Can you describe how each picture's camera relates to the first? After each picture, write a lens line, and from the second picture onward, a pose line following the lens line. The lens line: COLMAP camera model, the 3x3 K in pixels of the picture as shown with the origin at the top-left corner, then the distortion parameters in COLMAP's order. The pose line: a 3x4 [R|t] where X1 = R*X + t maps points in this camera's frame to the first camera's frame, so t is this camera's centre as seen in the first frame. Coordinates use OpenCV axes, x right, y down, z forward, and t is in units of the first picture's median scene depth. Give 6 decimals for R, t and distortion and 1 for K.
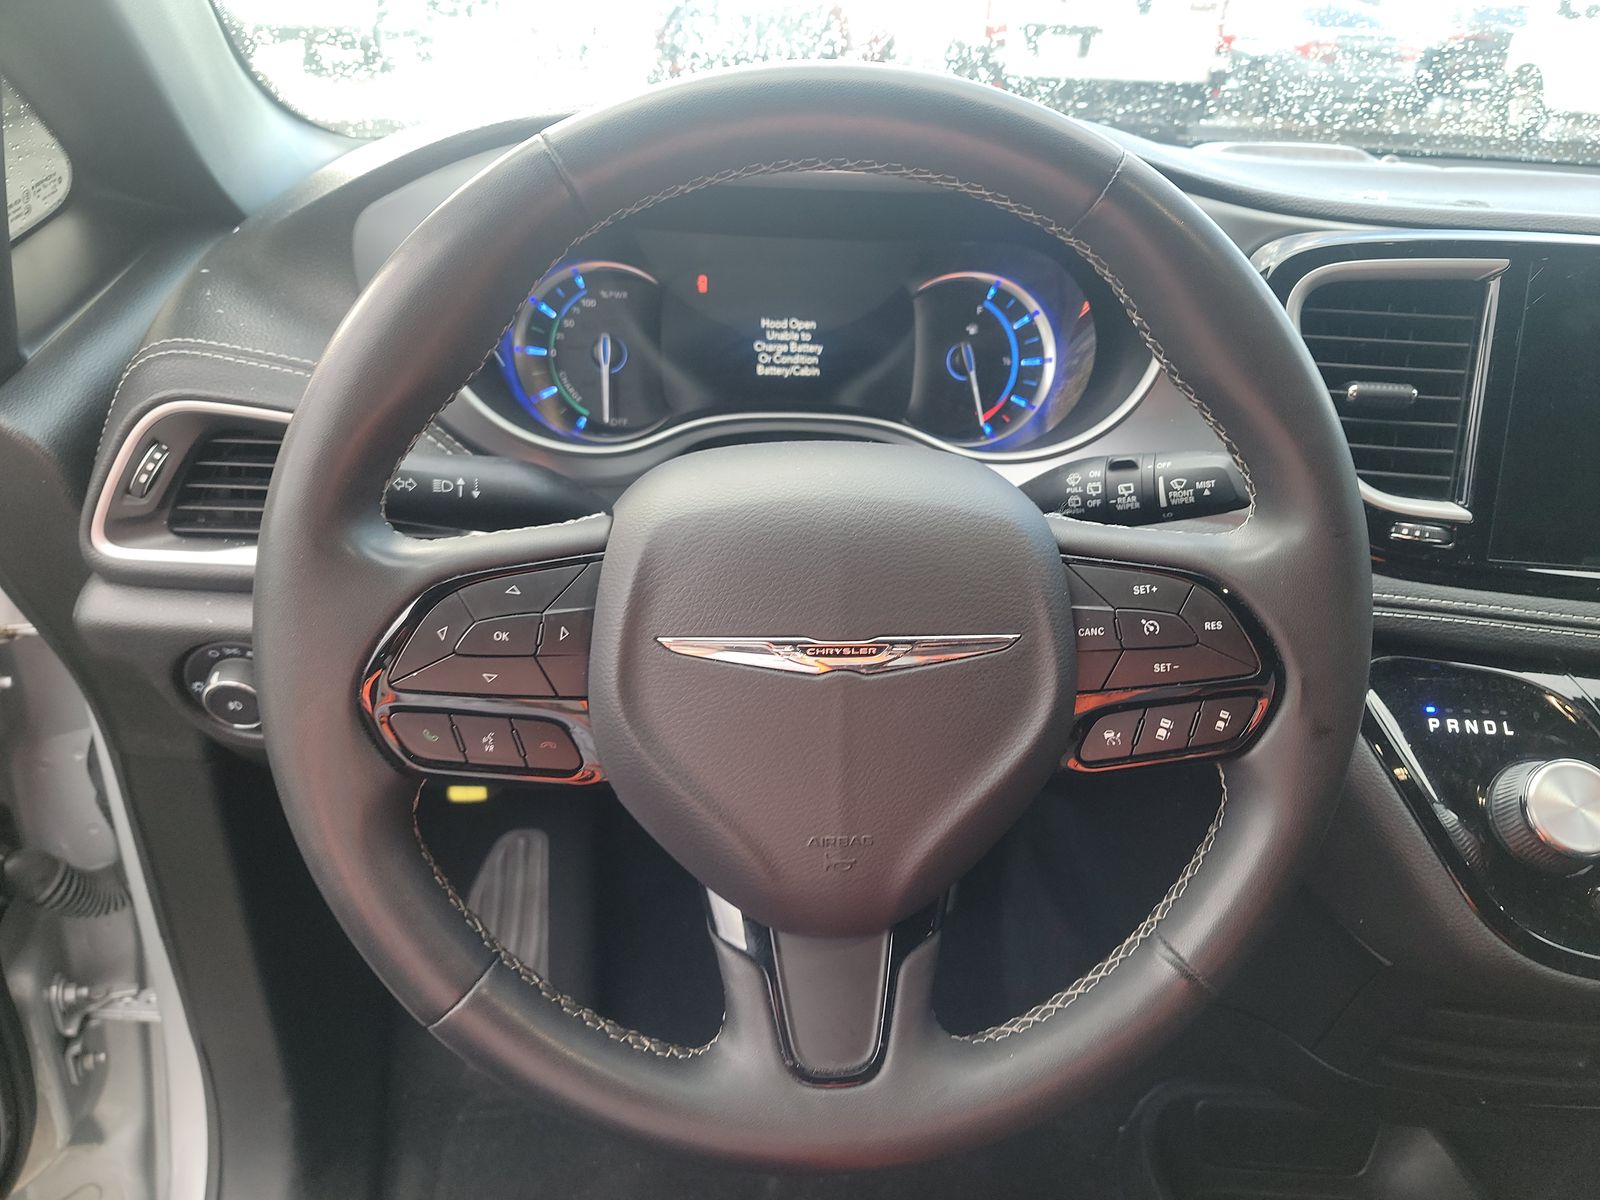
lens RADIAL K [[1103.9, 0, 800.0], [0, 1103.9, 600.0], [0, 0, 1]] dist [0.090165, -0.131240]
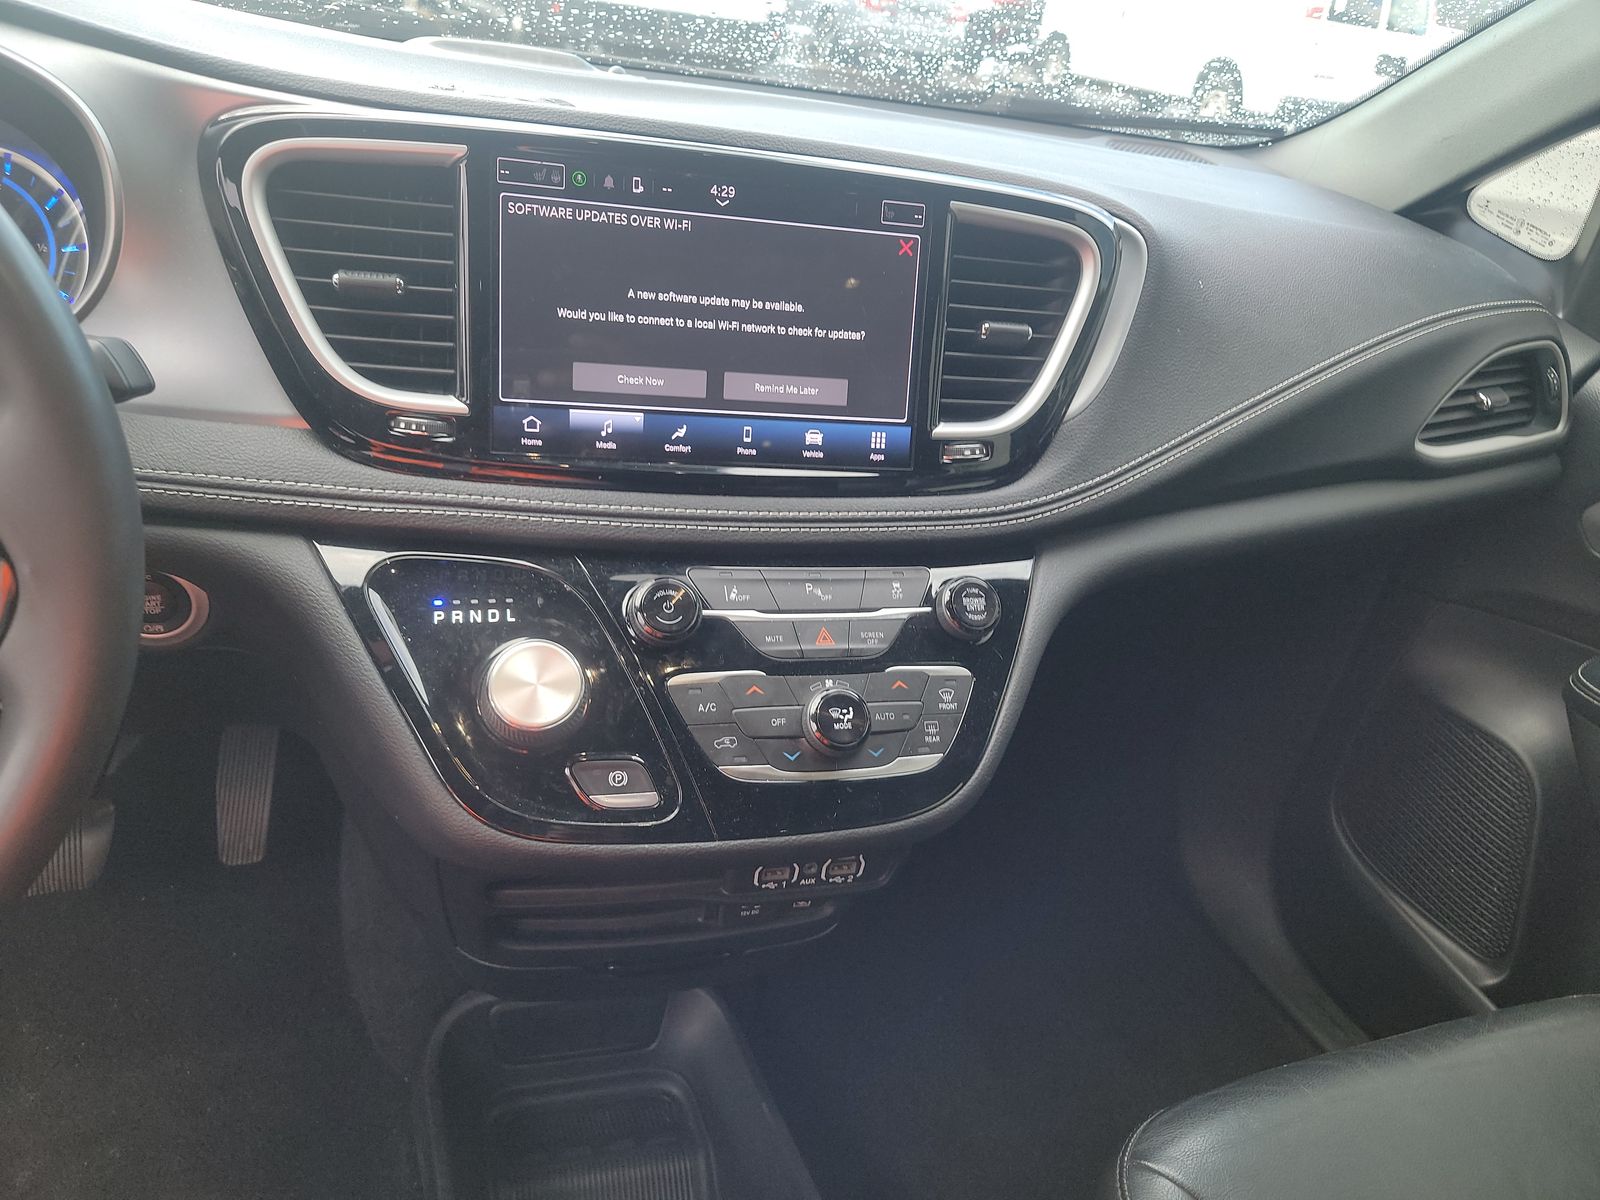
lens RADIAL K [[1103.9, 0, 800.0], [0, 1103.9, 600.0], [0, 0, 1]] dist [0.090165, -0.131240]
pose [[0.943043, -0.068407, 0.325562, 0.456700], [0.050473, 0.996722, 0.063228, 0.040666], [-0.328820, -0.043195, 0.943404, -0.045283]]
